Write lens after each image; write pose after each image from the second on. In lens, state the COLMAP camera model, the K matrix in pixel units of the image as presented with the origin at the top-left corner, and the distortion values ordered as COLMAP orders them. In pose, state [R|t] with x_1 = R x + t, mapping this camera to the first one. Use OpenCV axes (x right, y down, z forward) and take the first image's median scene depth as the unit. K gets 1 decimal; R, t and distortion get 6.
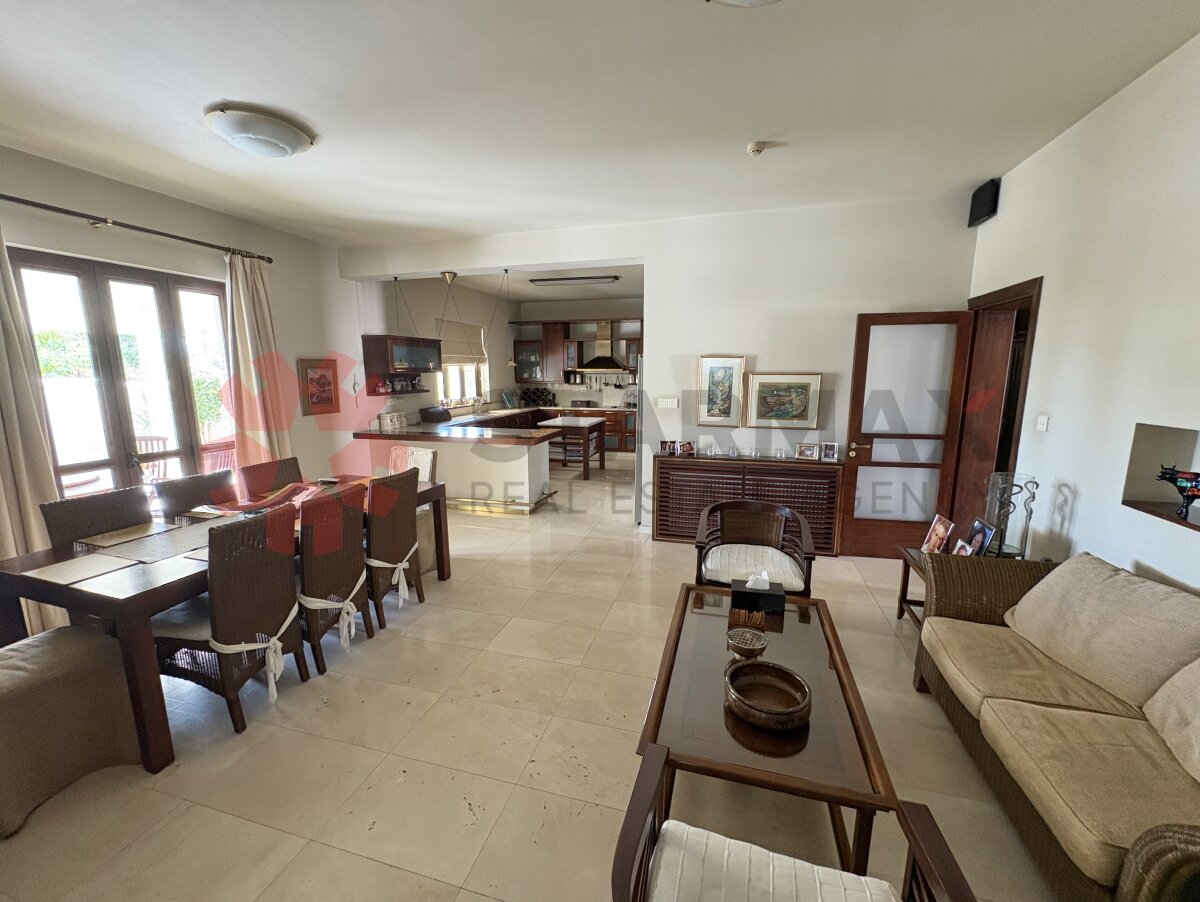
lens RADIAL K [[480.2, 0, 600.0], [0, 480.2, 451.0], [0, 0, 1]] dist [-0.000338, -0.000214]
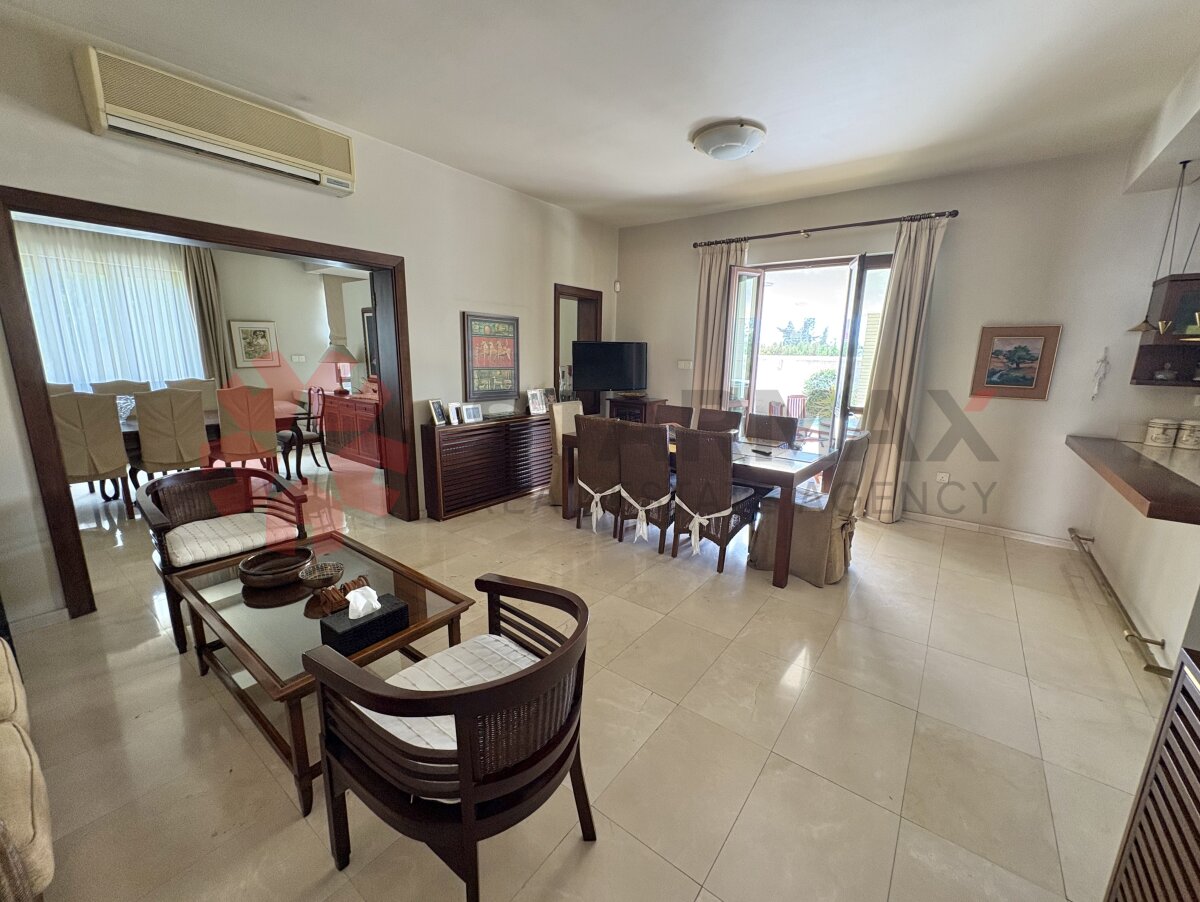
lens RADIAL K [[480.2, 0, 600.0], [0, 480.2, 451.0], [0, 0, 1]] dist [-0.000338, -0.000214]
pose [[-0.362605, 0.185838, -0.913226, 0.215279], [-0.173215, 0.949403, 0.261976, -0.050411], [0.915704, 0.253178, -0.312068, 0.391986]]
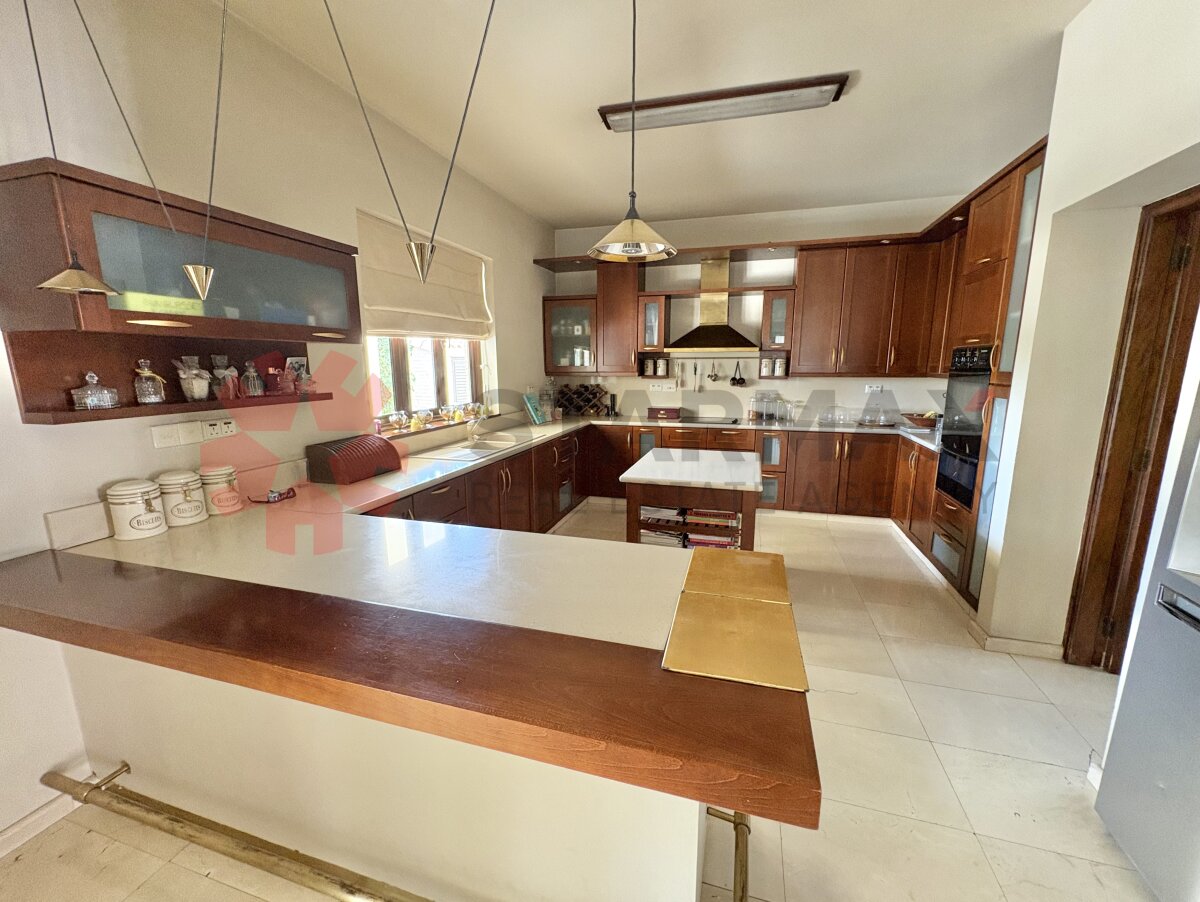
lens RADIAL K [[480.2, 0, 600.0], [0, 480.2, 451.0], [0, 0, 1]] dist [-0.000338, -0.000214]
pose [[0.999860, 0.001752, -0.016622, -0.113088], [-0.001549, 0.999924, 0.012212, -0.067441], [0.016642, -0.012184, 0.999787, 0.489755]]
